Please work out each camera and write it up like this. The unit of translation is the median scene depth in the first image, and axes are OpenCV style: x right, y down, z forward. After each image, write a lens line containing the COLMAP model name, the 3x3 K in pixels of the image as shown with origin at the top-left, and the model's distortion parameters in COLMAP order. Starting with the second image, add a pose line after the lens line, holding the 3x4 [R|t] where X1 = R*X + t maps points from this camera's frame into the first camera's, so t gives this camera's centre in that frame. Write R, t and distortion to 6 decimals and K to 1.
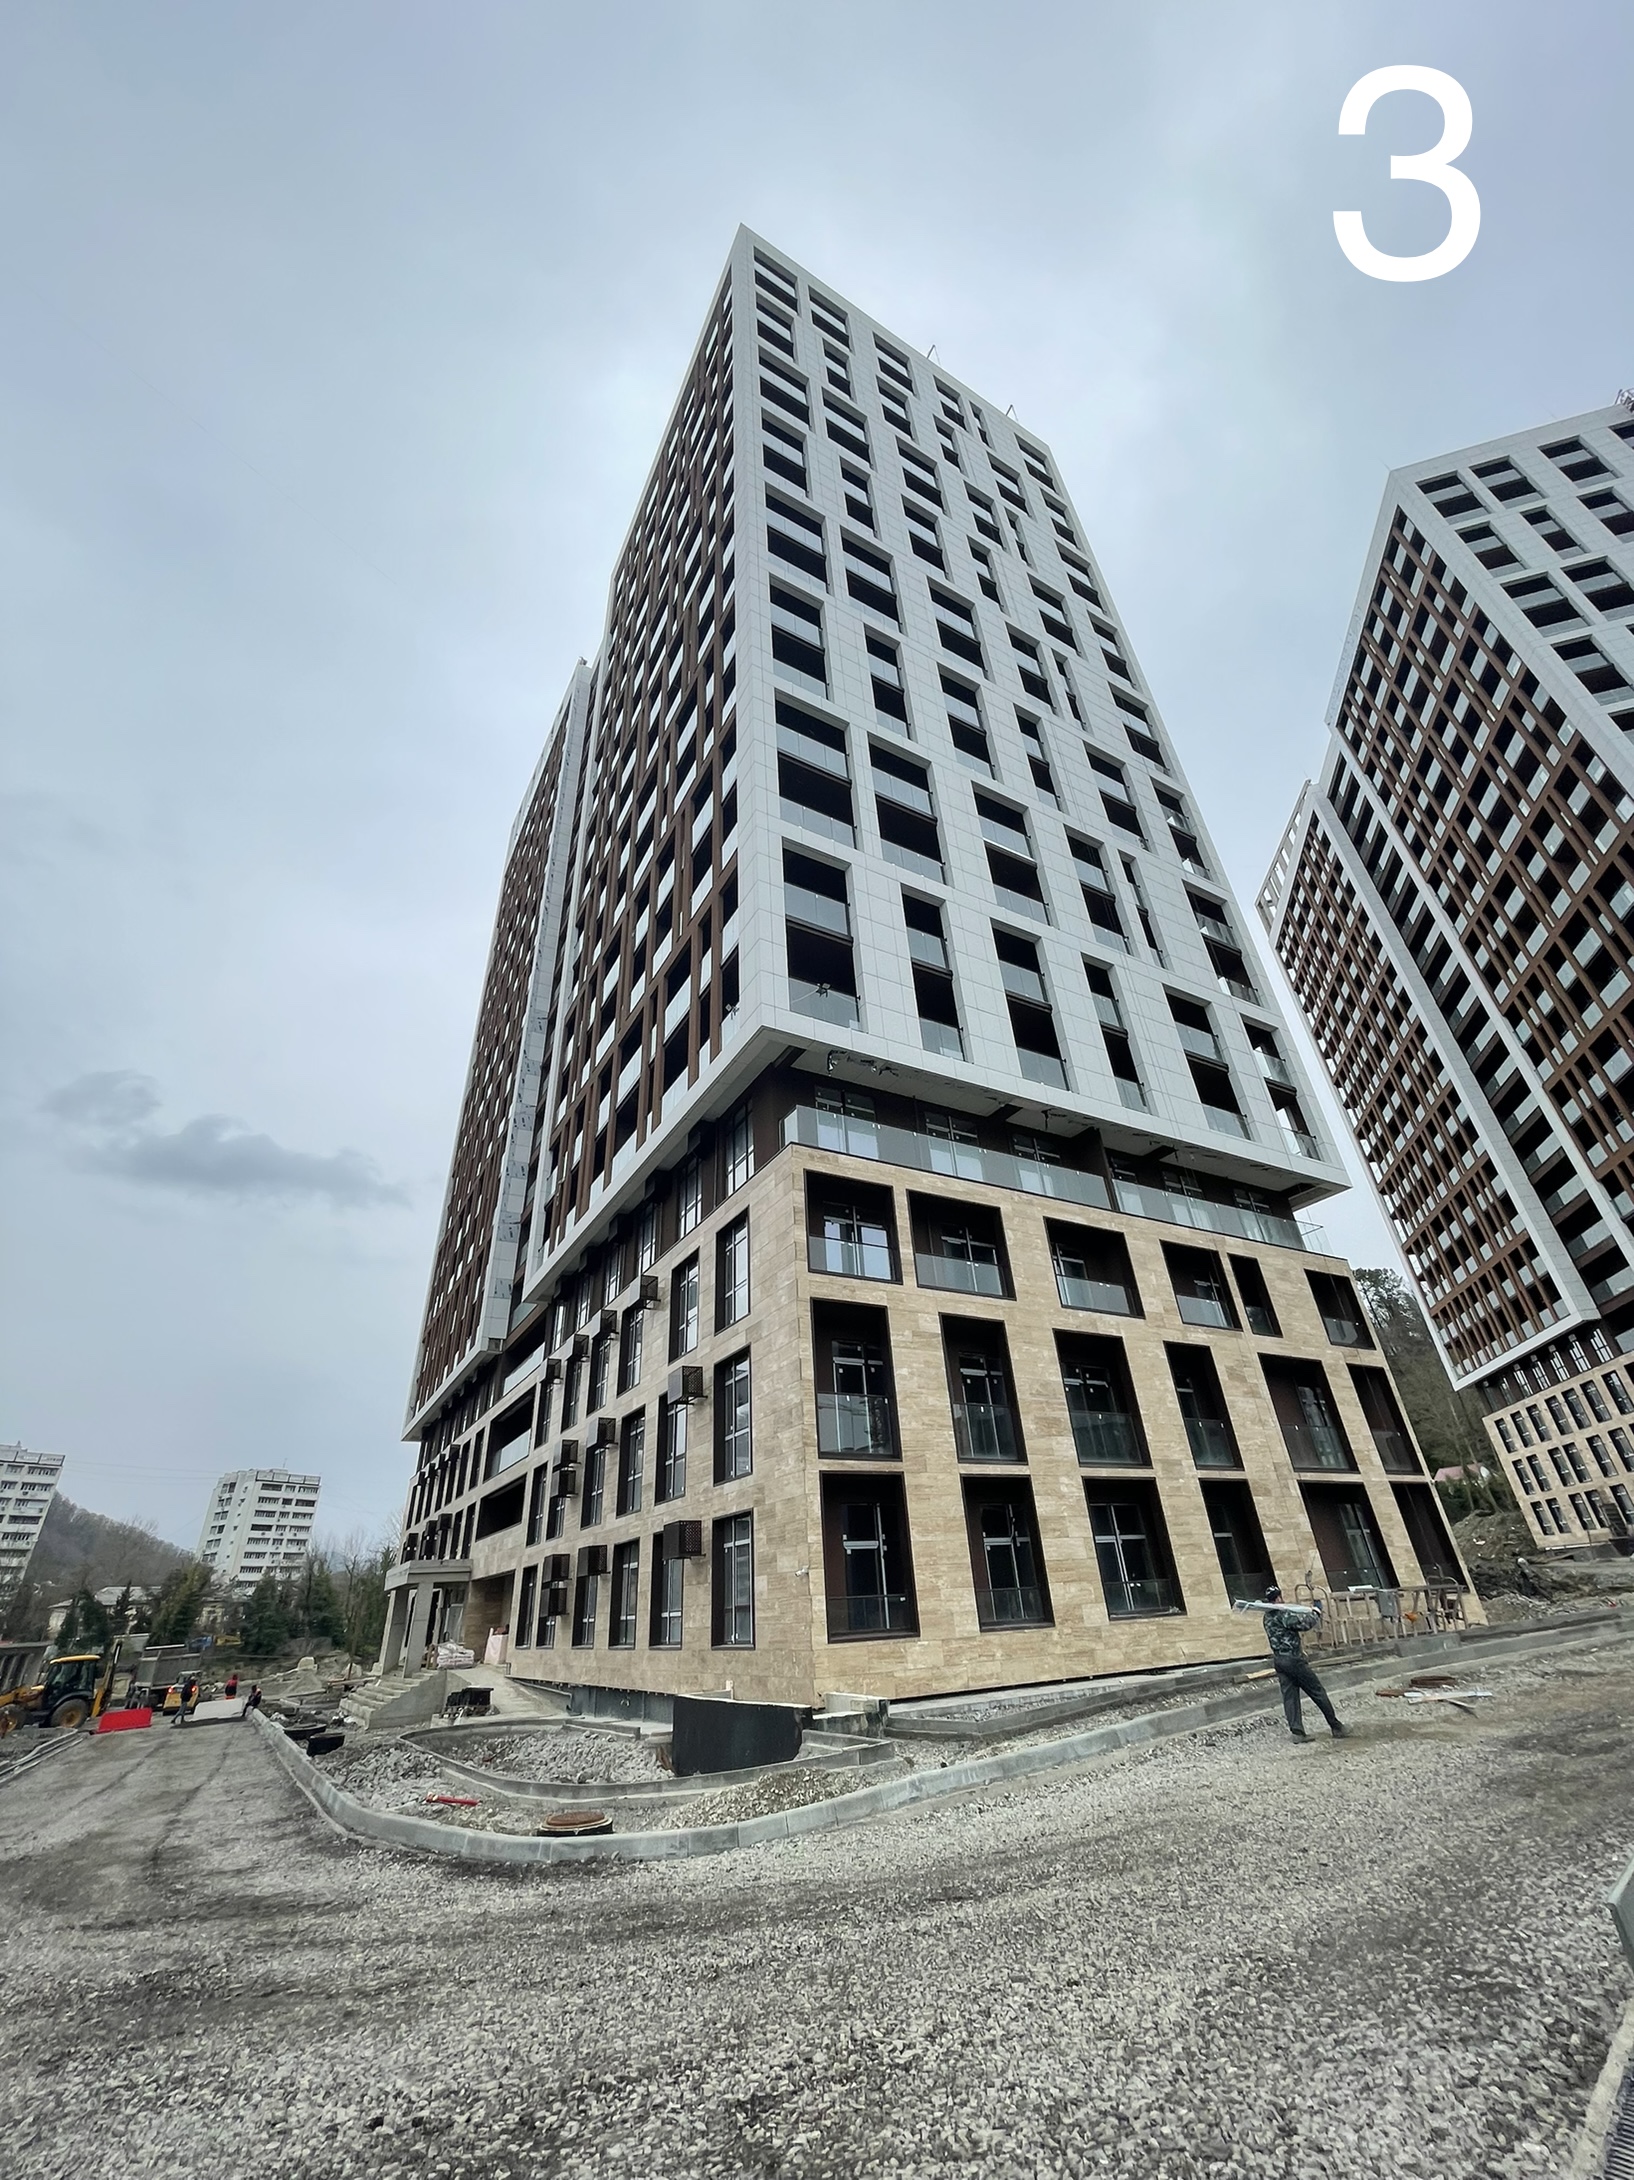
lens RADIAL K [[874.1, 0, 817.0], [0, 874.1, 1090.0], [0, 0, 1]] dist [-0.000459, -0.000012]
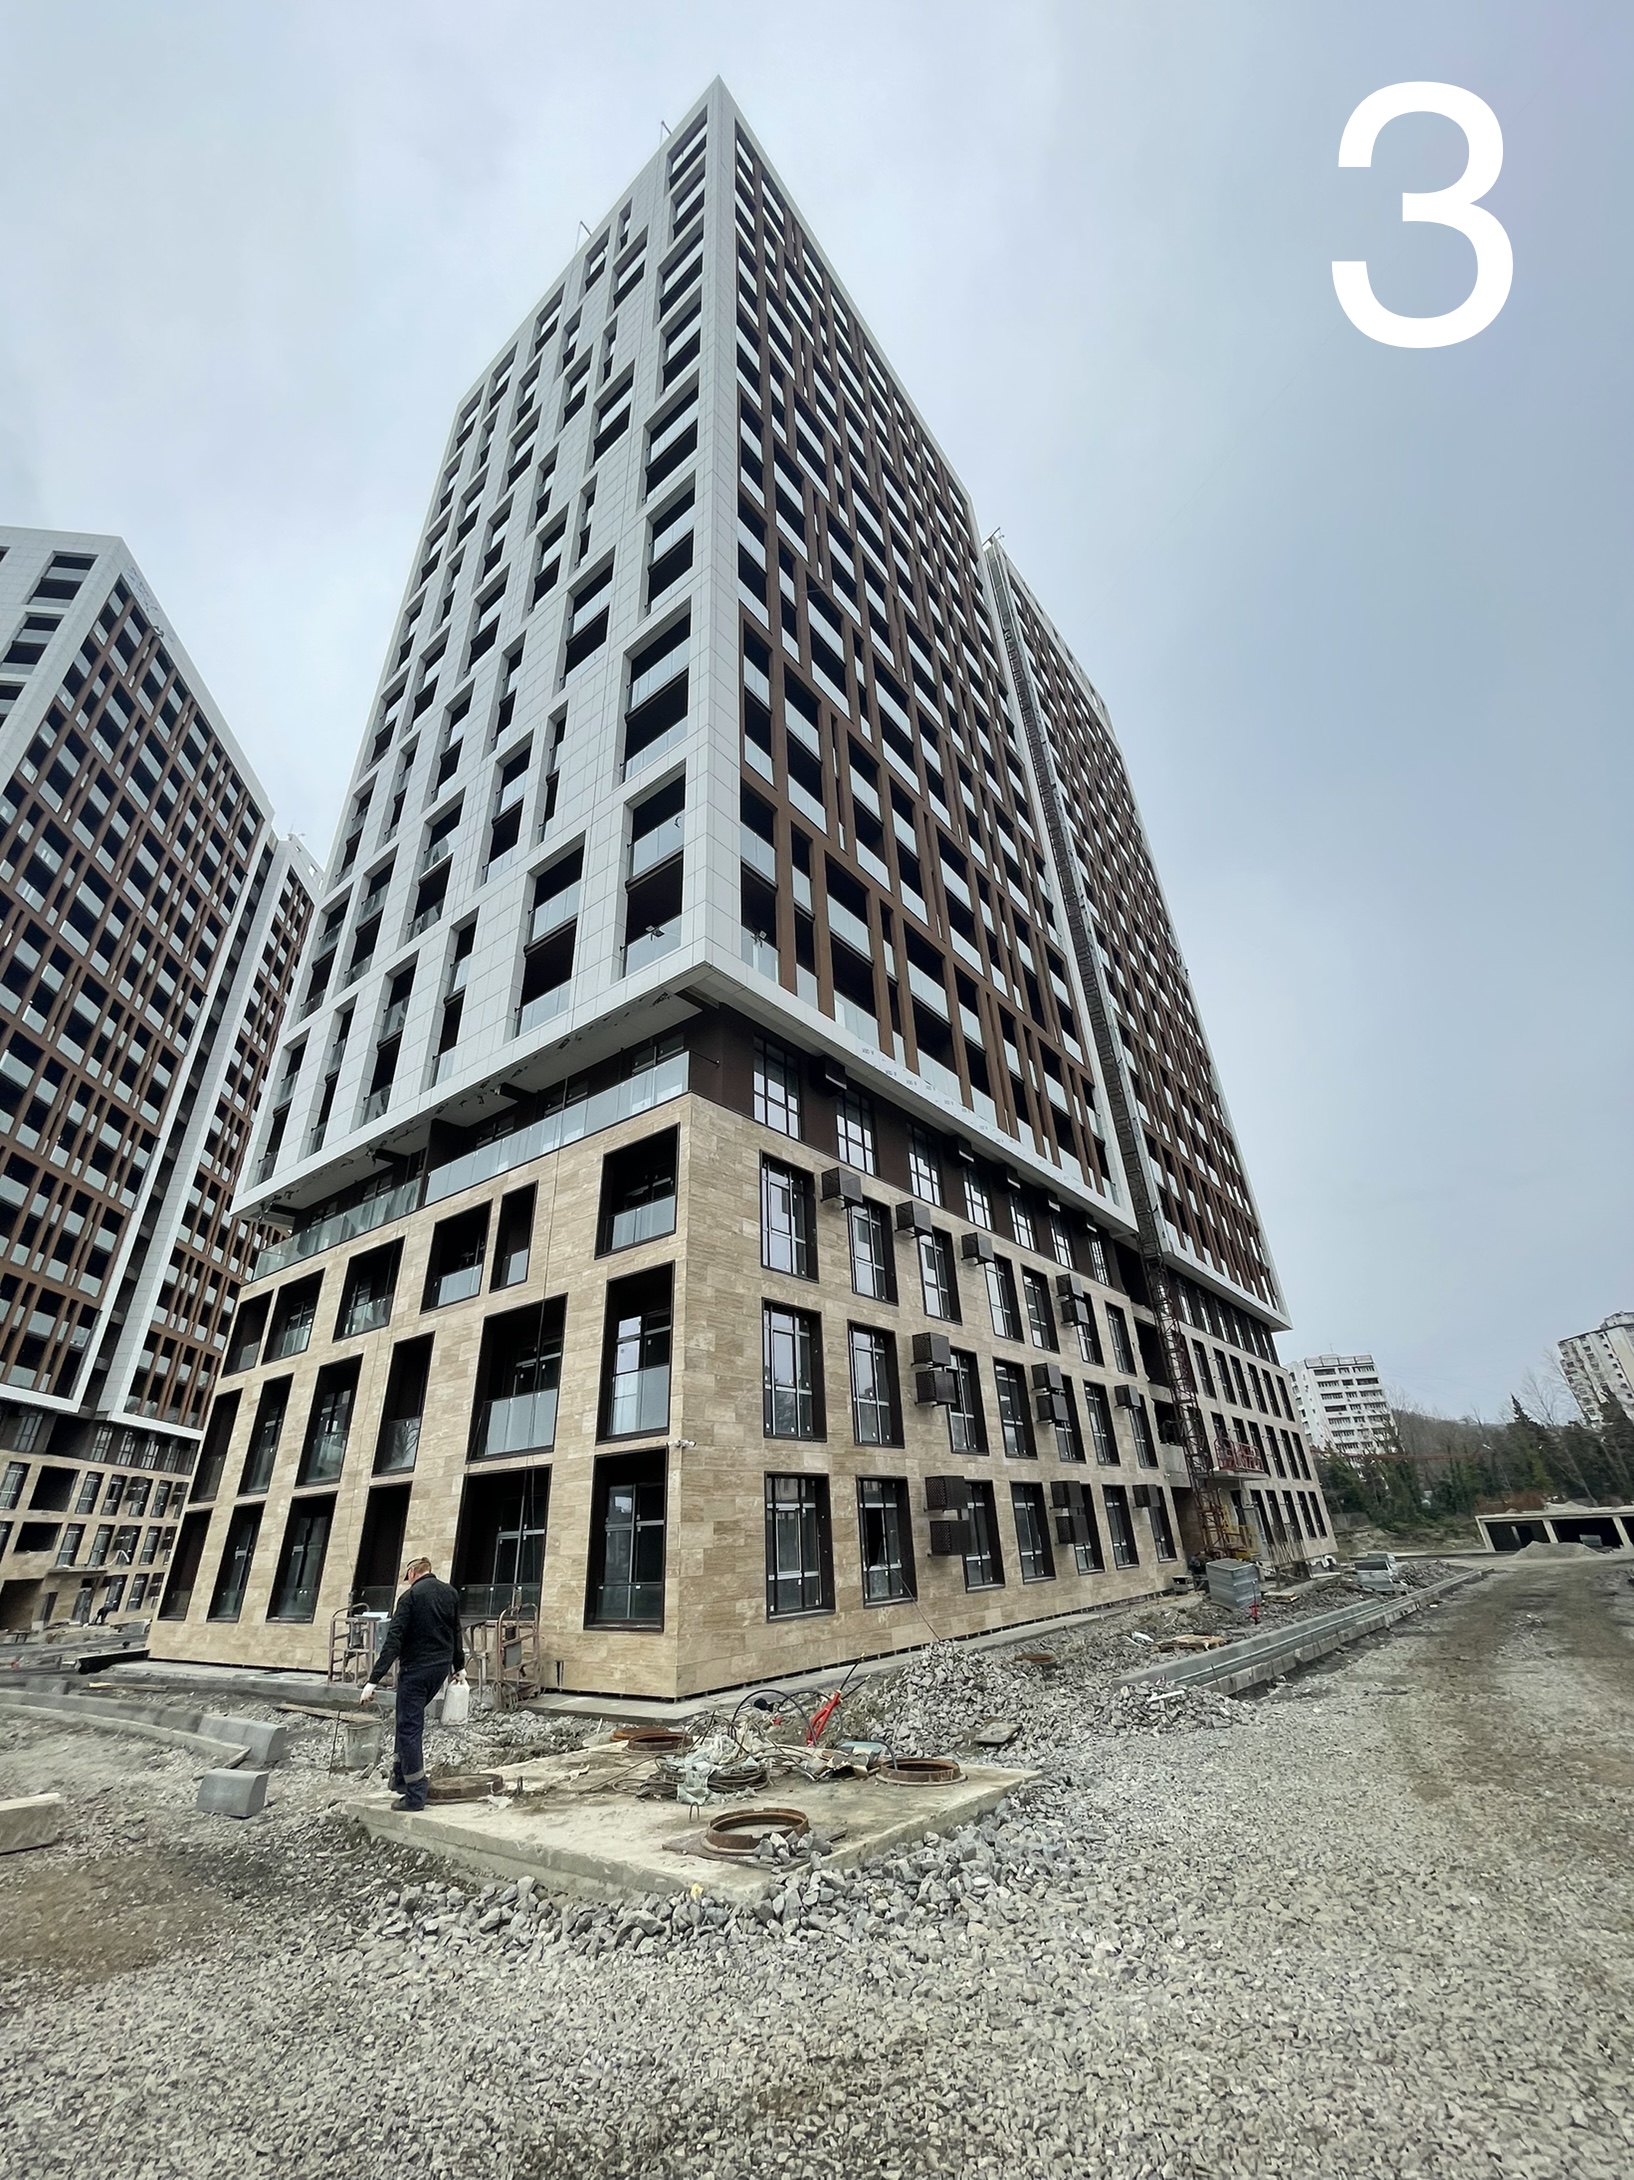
lens RADIAL K [[874.1, 0, 817.0], [0, 874.1, 1090.0], [0, 0, 1]] dist [-0.000459, -0.000012]
pose [[0.391424, -0.389569, -0.833680, 1.359666], [0.492120, 0.854148, -0.168076, 0.401200], [0.777564, -0.344482, 0.526049, 0.867366]]
